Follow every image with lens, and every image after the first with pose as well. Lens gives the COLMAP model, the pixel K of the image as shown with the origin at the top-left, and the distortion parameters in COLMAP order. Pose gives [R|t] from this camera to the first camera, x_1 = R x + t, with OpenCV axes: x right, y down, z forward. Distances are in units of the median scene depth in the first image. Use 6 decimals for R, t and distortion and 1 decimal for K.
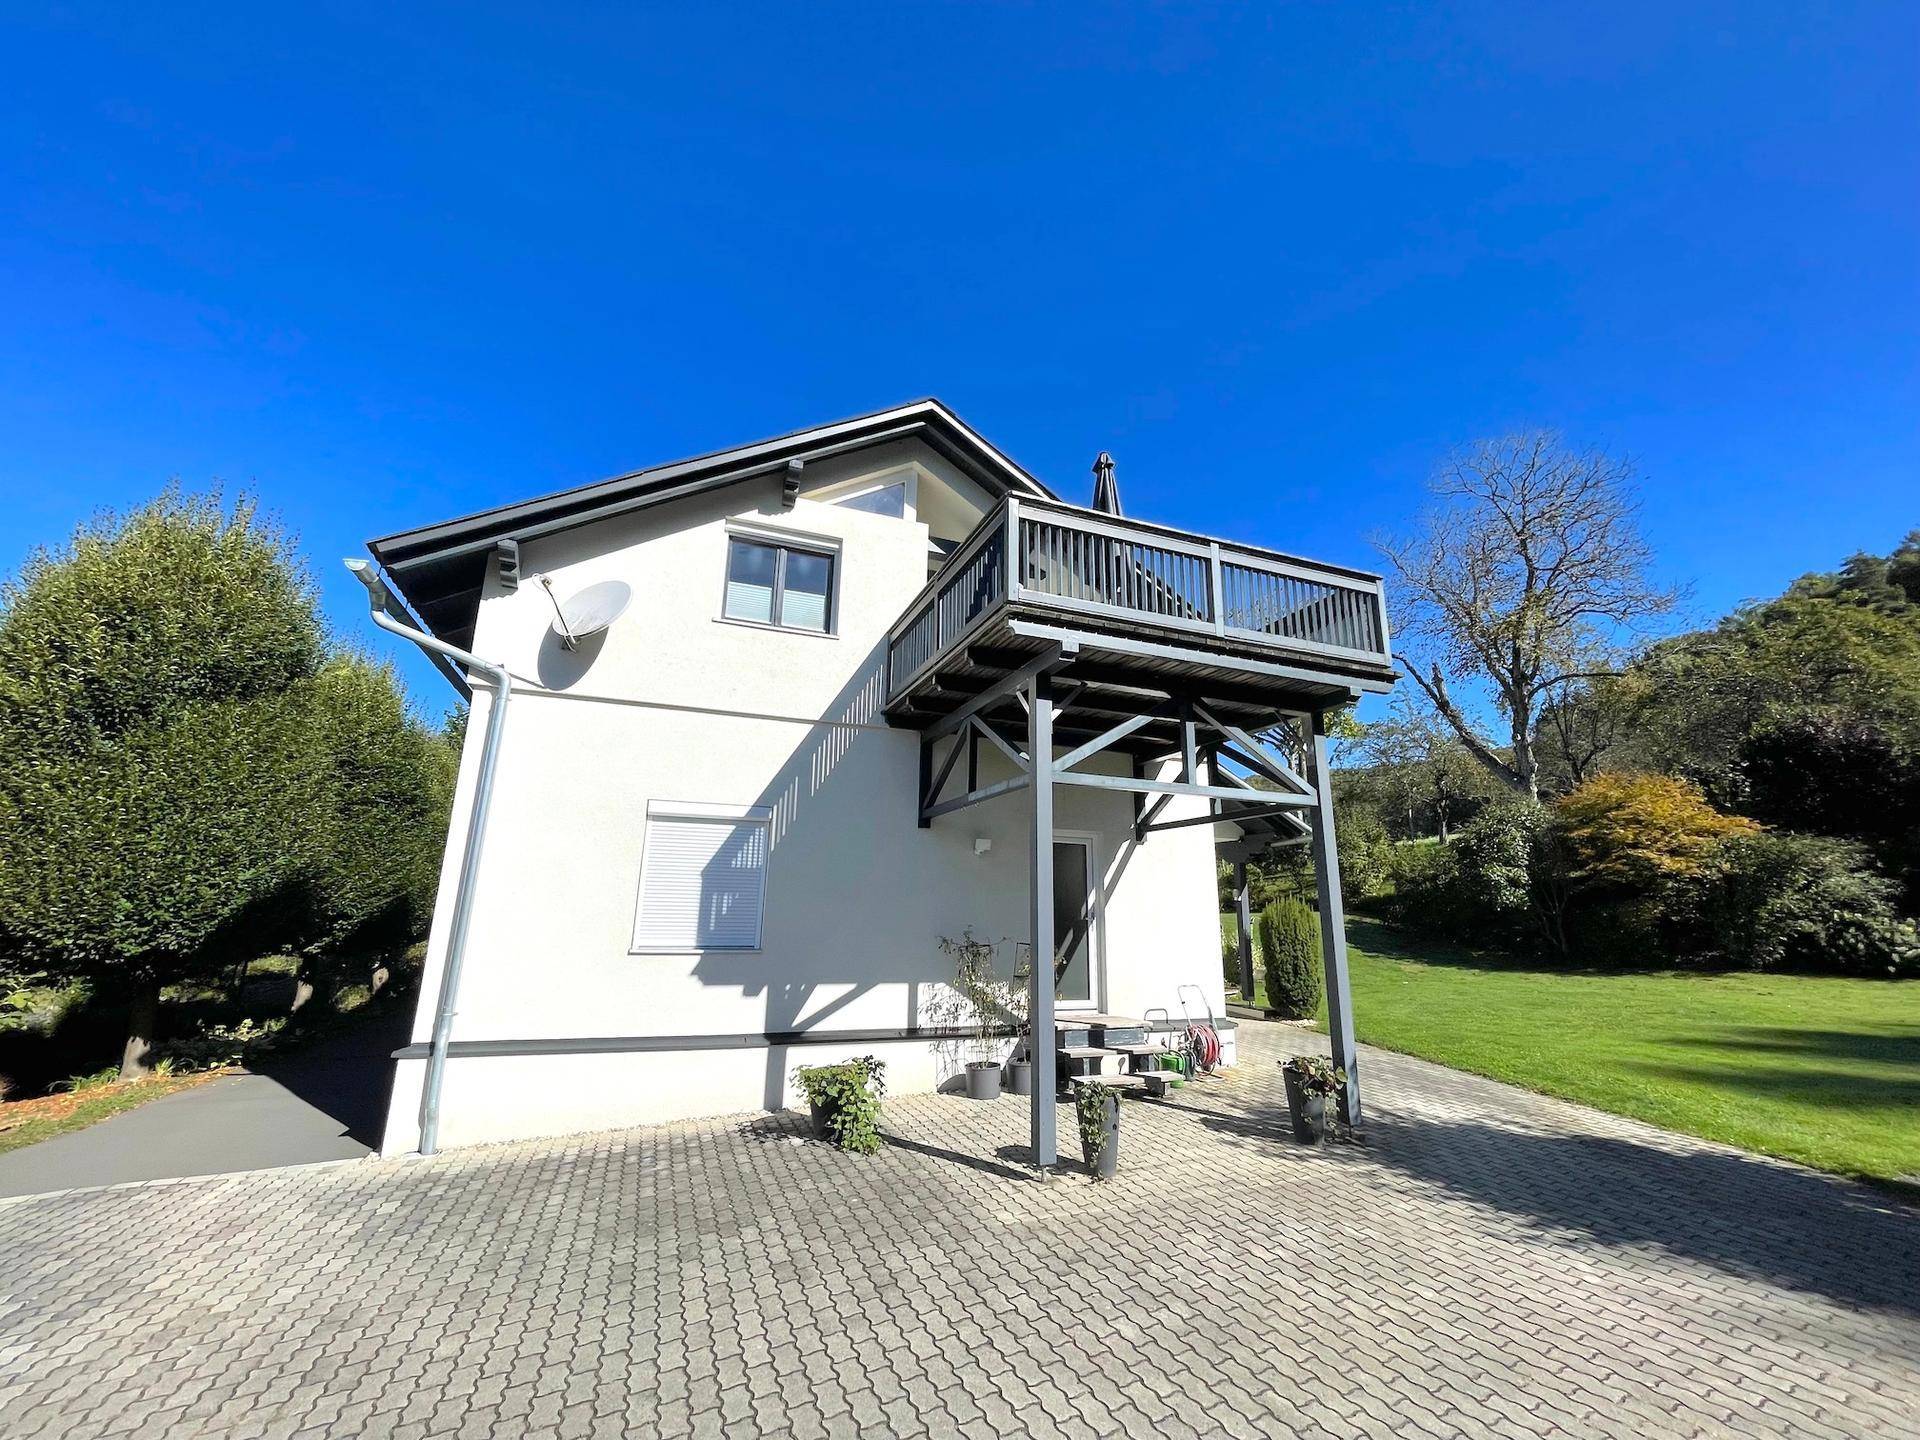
lens RADIAL K [[771.3, 0, 969.1], [0, 771.3, 722.0], [0, 0, 1]] dist [0.000634, 0.000129]
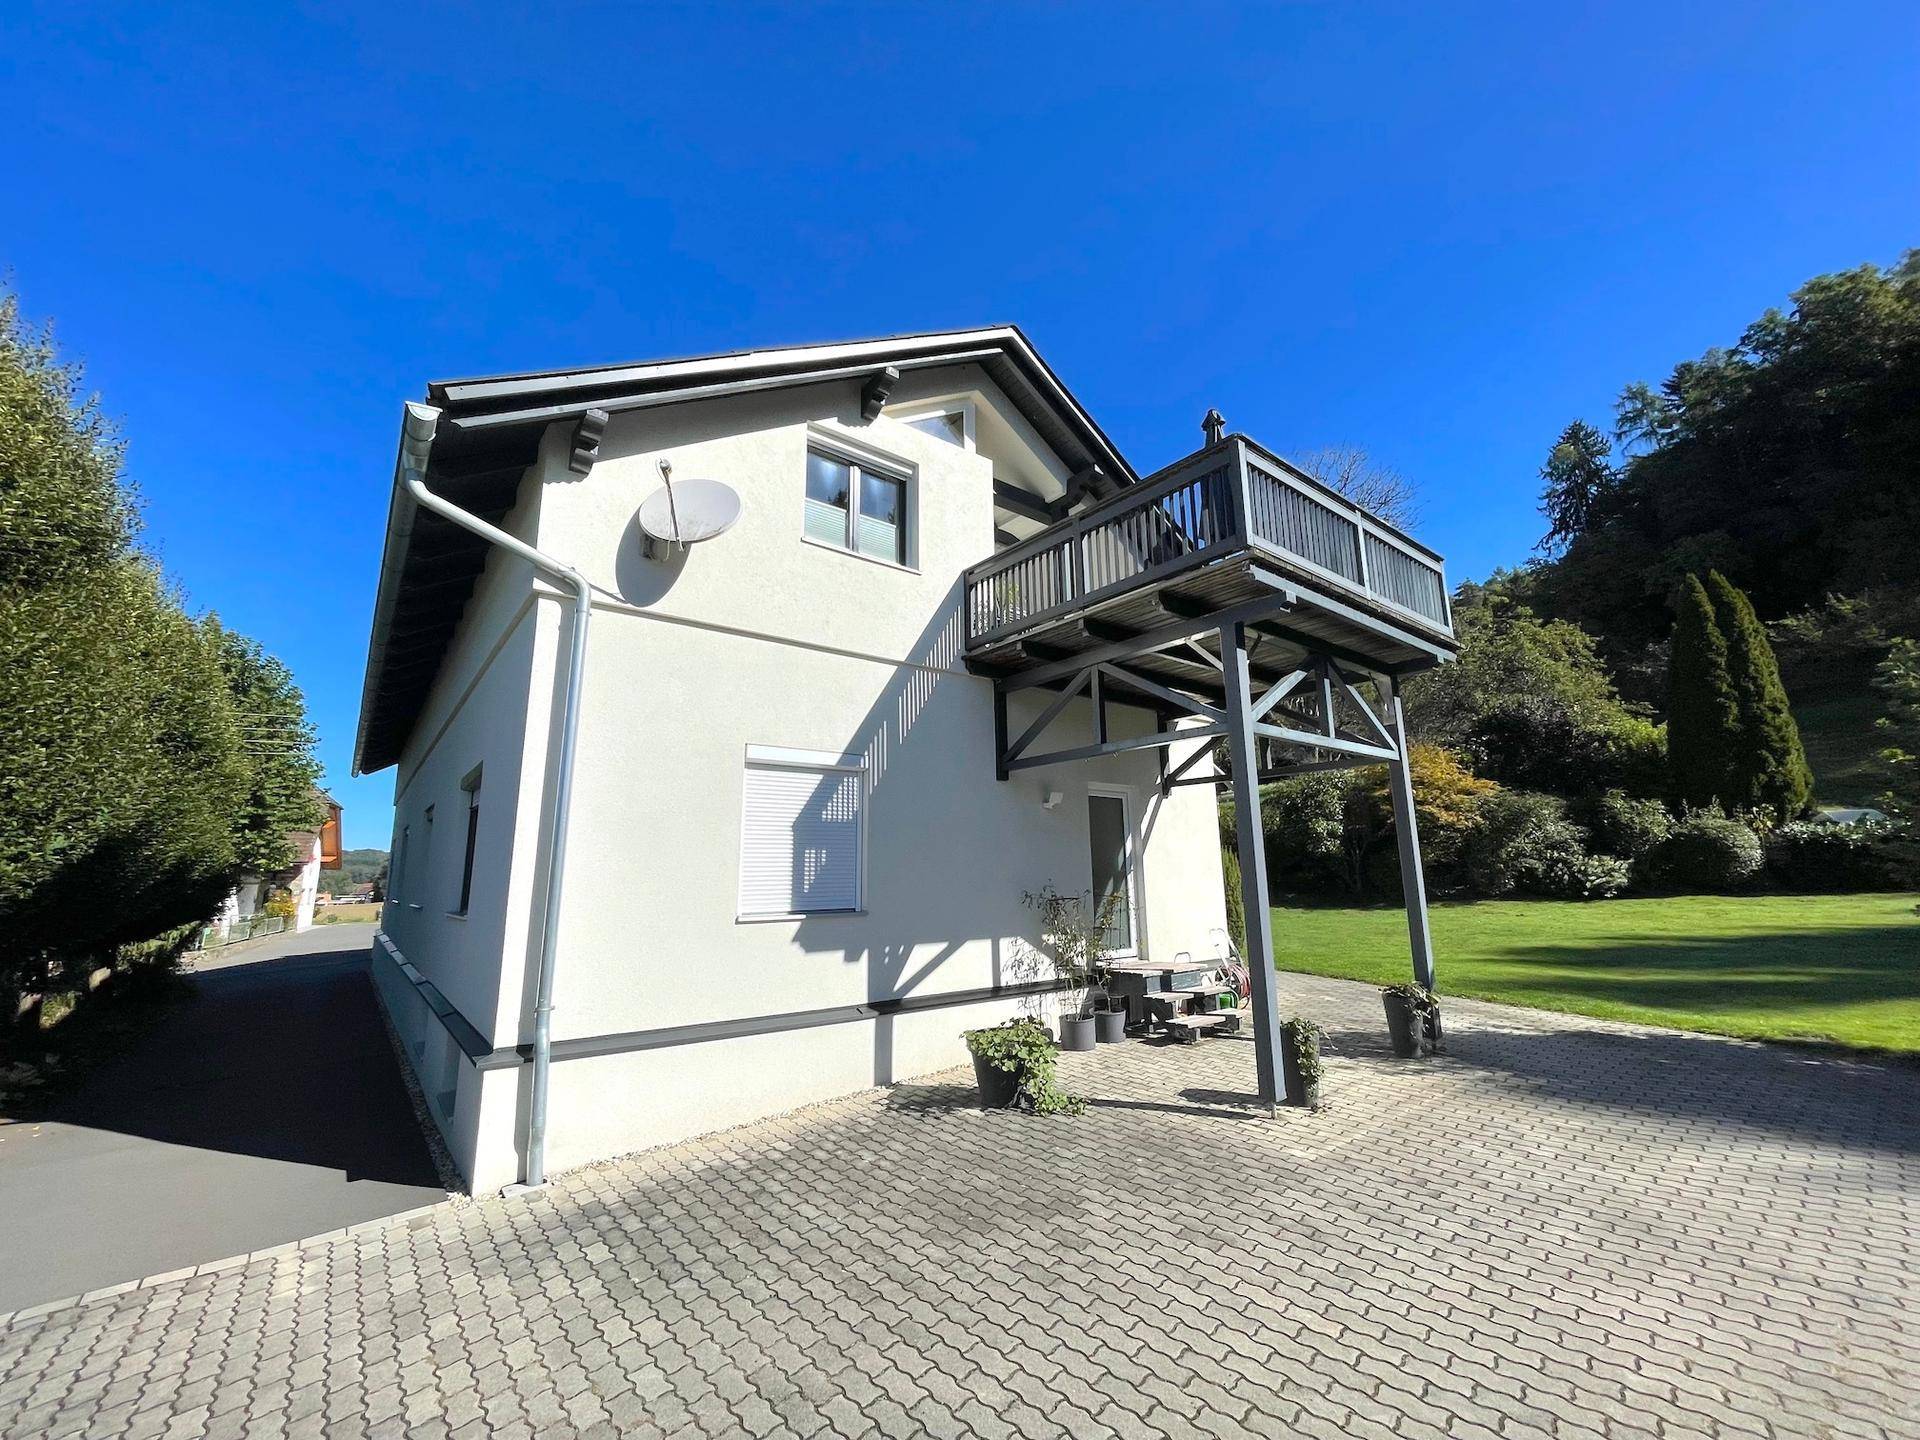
lens RADIAL K [[767.9, 0, 960.0], [0, 767.9, 720.0], [0, 0, 1]] dist [-0.000285, 0.000585]
pose [[0.954952, 0.029748, 0.295266, -0.440605], [-0.042617, 0.998397, 0.037244, 0.033170], [-0.293685, -0.048150, 0.954689, 0.123007]]
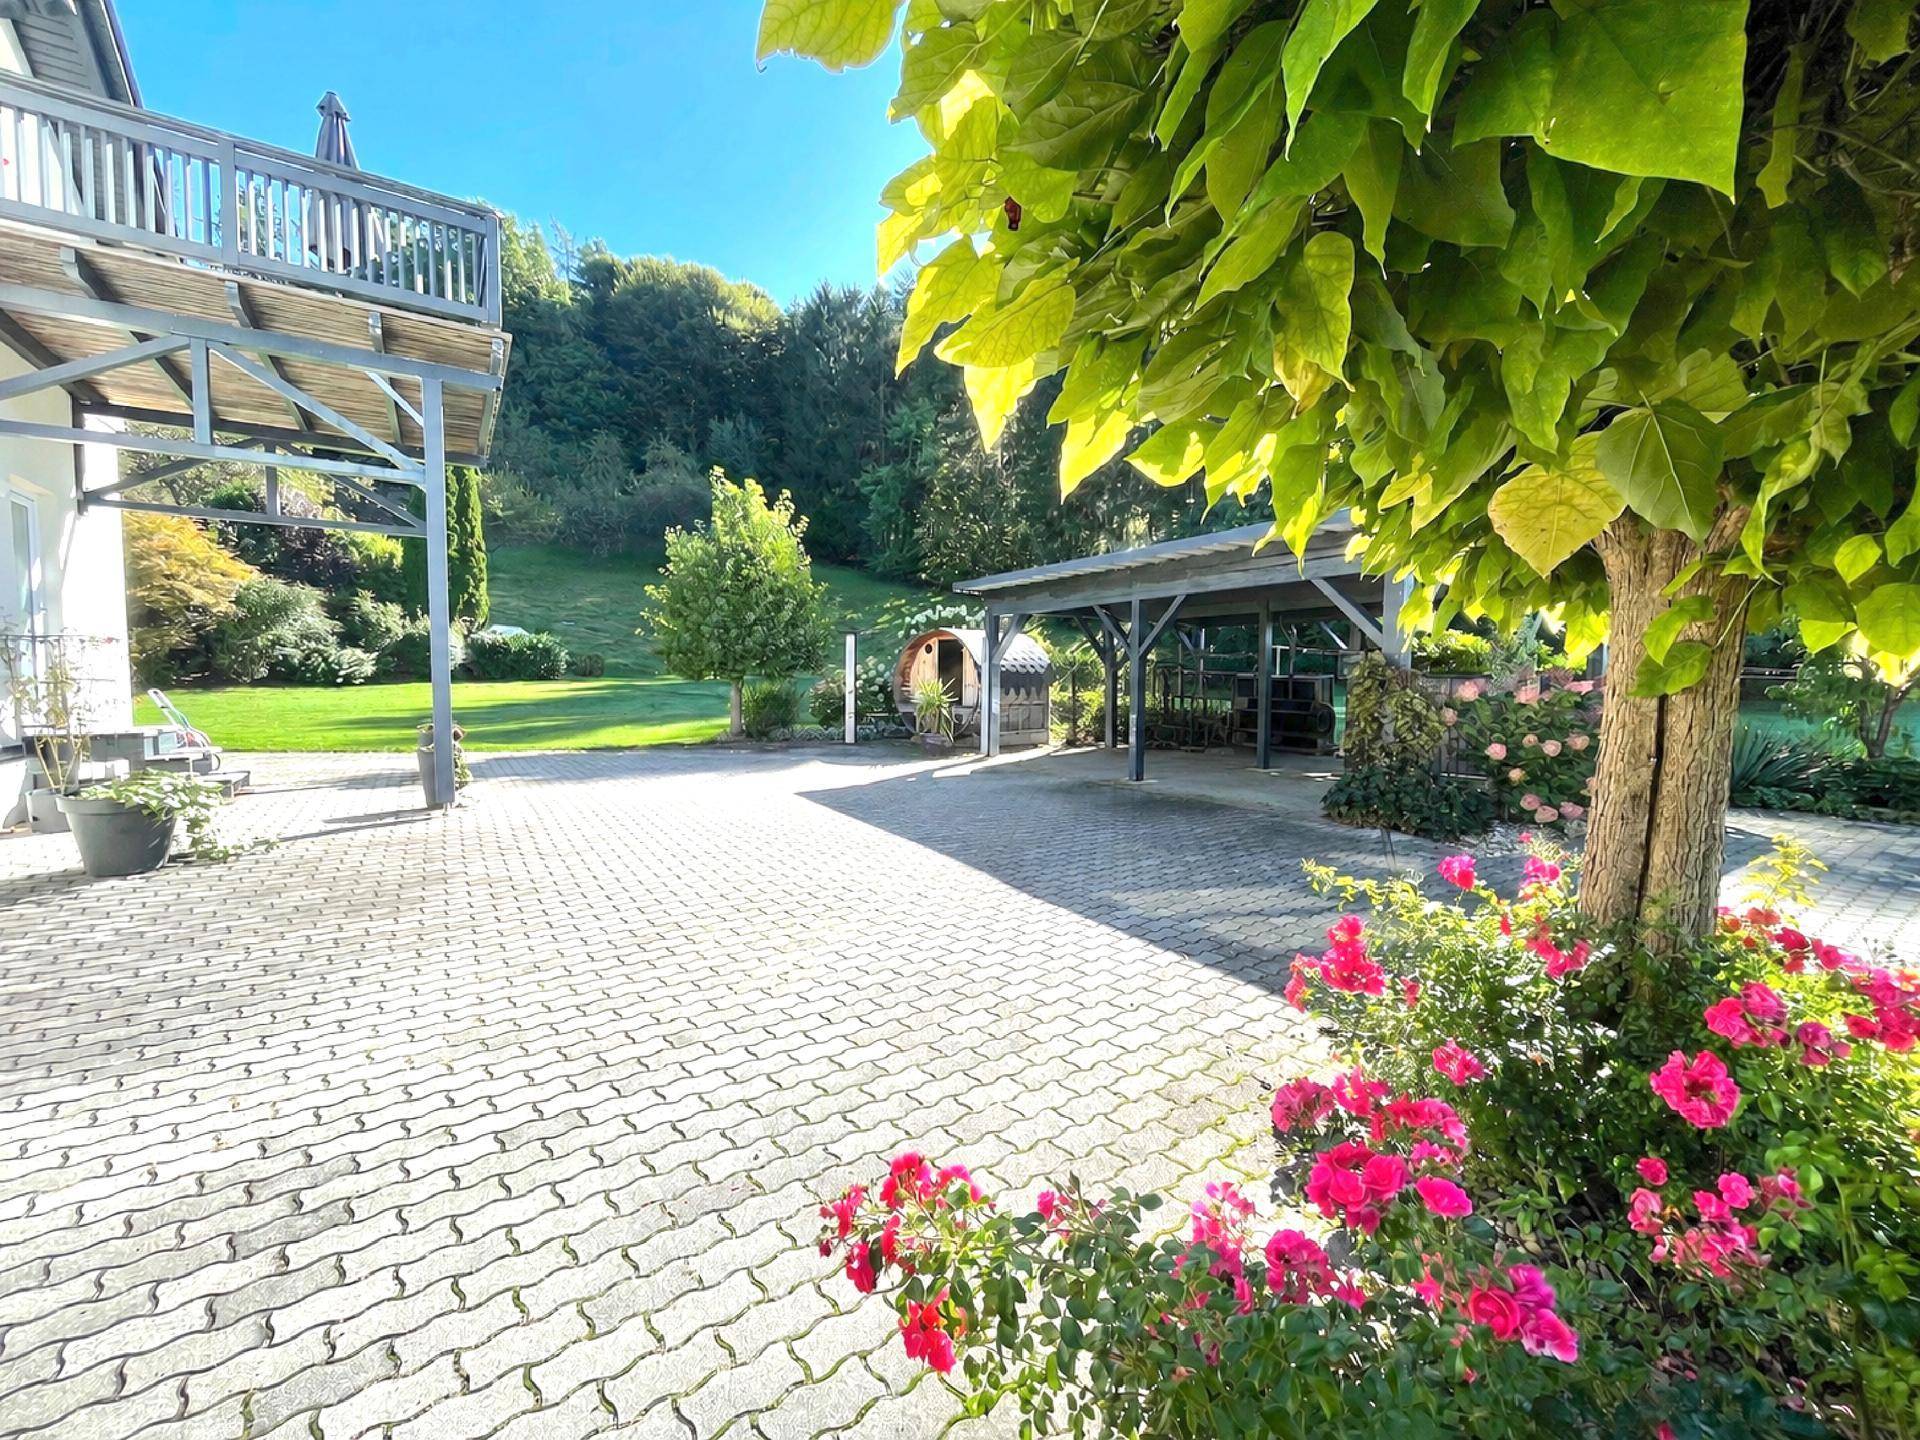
lens RADIAL K [[774.5, 0, 952.5], [0, 774.5, 727.6], [0, 0, 1]] dist [-0.008253, -0.000070]
pose [[-0.214493, -0.076889, 0.973694, -0.918136], [-0.244496, 0.969385, 0.022689, 0.163099], [-0.945629, -0.233198, -0.226725, 0.381255]]
